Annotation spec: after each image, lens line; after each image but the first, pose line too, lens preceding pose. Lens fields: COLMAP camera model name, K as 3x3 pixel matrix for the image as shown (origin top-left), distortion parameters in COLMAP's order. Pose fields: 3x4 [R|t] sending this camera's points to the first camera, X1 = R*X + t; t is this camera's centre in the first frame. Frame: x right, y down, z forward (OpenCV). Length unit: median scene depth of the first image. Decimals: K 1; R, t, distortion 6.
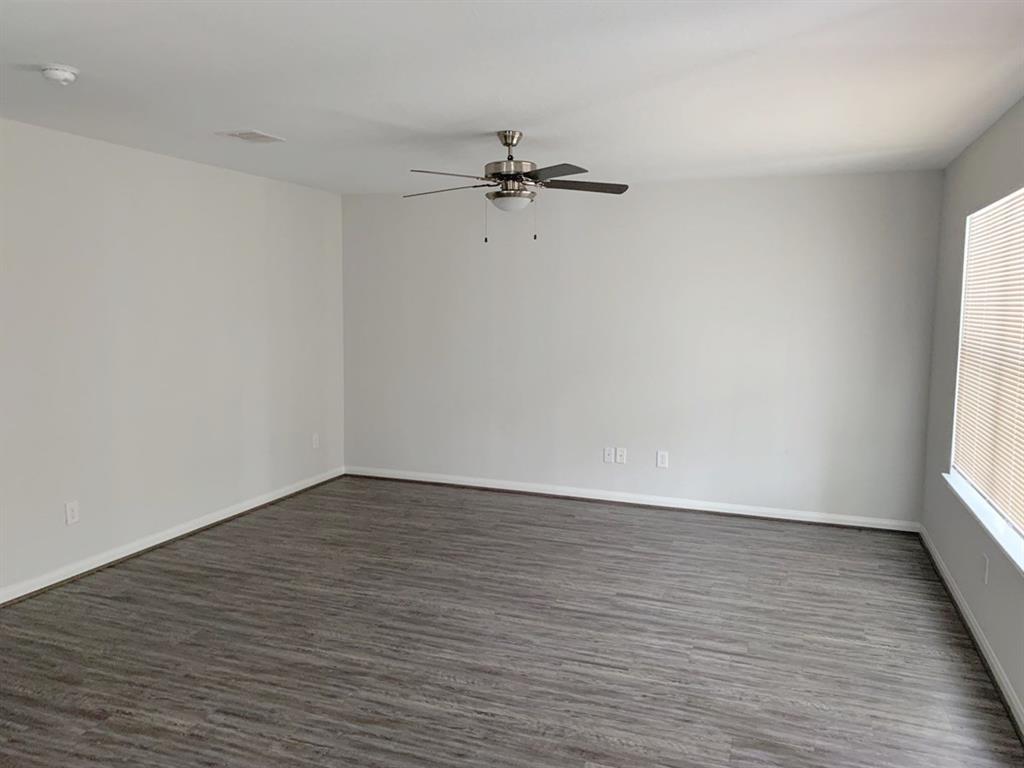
lens RADIAL K [[766.7, 0, 512.0], [0, 766.7, 384.0], [0, 0, 1]] dist [0.030661, -0.033945]
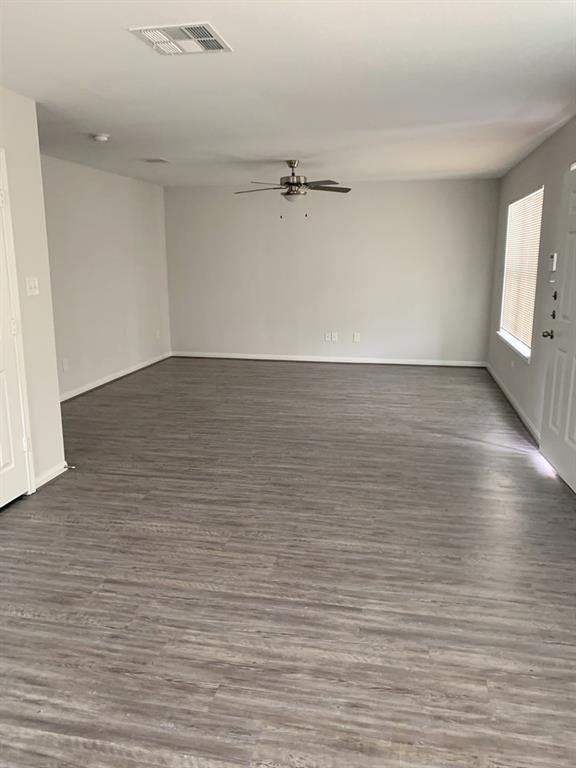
lens RADIAL K [[575.1, 0, 288.0], [0, 575.1, 384.0], [0, 0, 1]] dist [0.030661, -0.033945]
pose [[0.988030, -0.046767, 0.147003, -0.258074], [0.030716, 0.993499, 0.109623, 0.077488], [-0.151174, -0.103795, 0.983043, -0.507971]]
